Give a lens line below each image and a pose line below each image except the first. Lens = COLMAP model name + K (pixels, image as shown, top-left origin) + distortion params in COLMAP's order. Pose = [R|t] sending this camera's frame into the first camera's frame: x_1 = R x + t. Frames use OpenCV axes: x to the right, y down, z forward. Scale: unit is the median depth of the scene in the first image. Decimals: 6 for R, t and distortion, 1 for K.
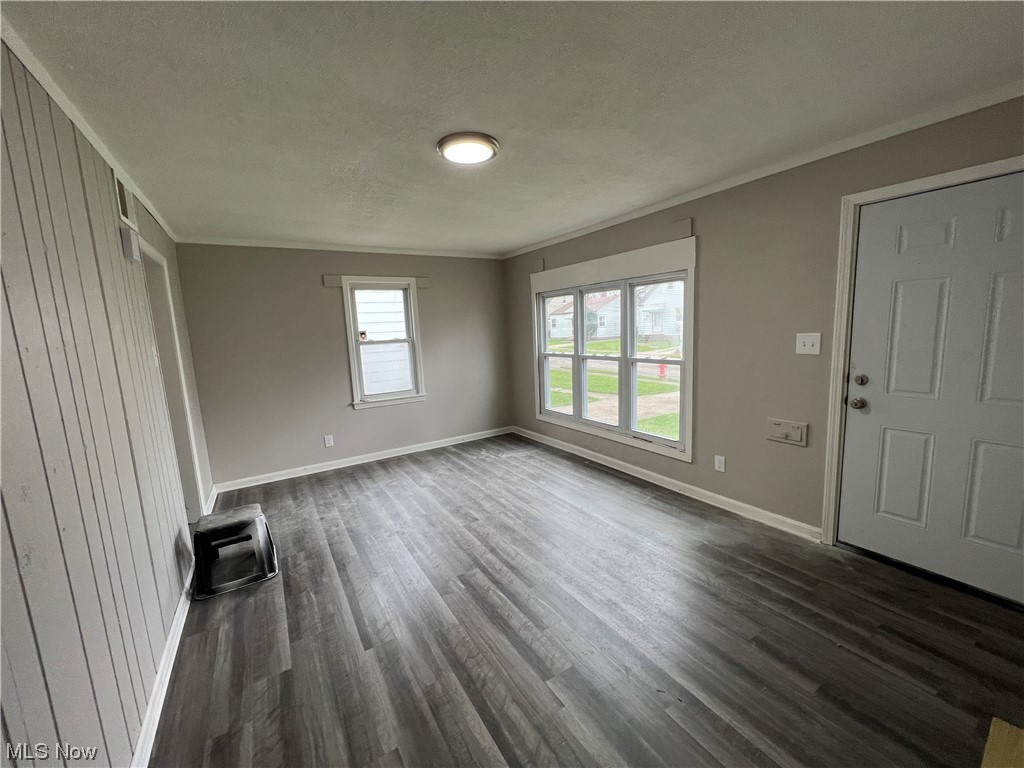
lens RADIAL K [[410.7, 0, 509.5], [0, 410.7, 381.8], [0, 0, 1]] dist [0.000444, 0.000057]
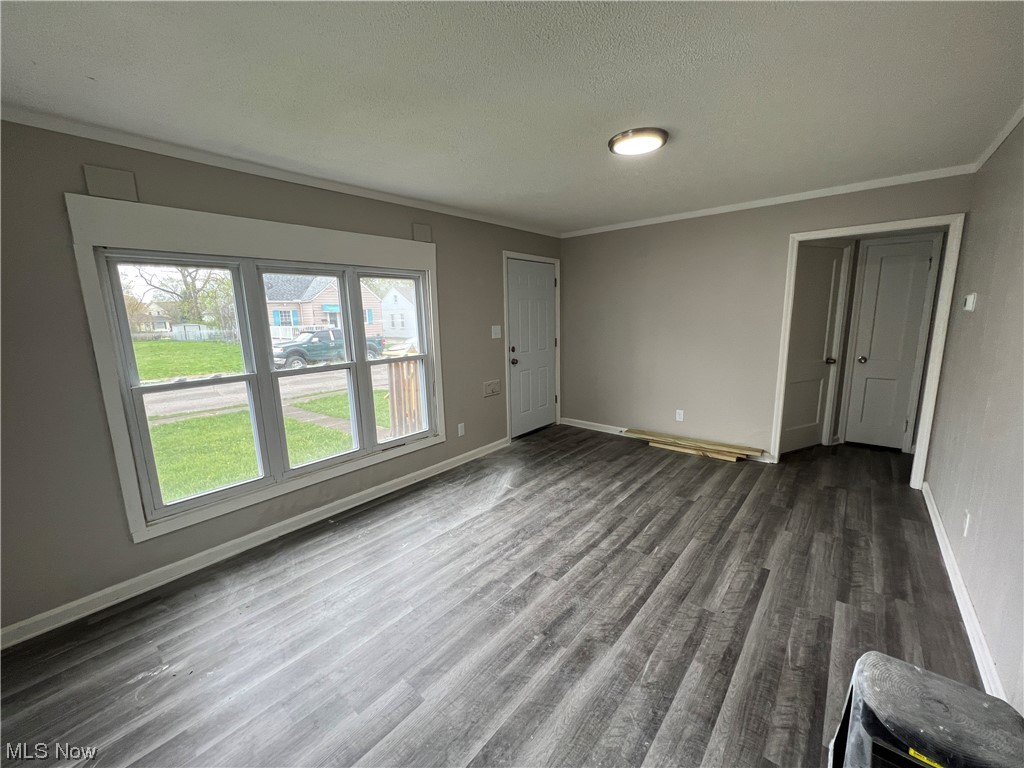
lens RADIAL K [[410.7, 0, 513.9], [0, 410.7, 383.4], [0, 0, 1]] dist [0.000444, 0.000057]
pose [[-0.315327, -0.108732, 0.942733, -0.757569], [0.166527, 0.971660, 0.167768, -0.133230], [-0.934258, 0.209892, -0.288284, 1.228333]]
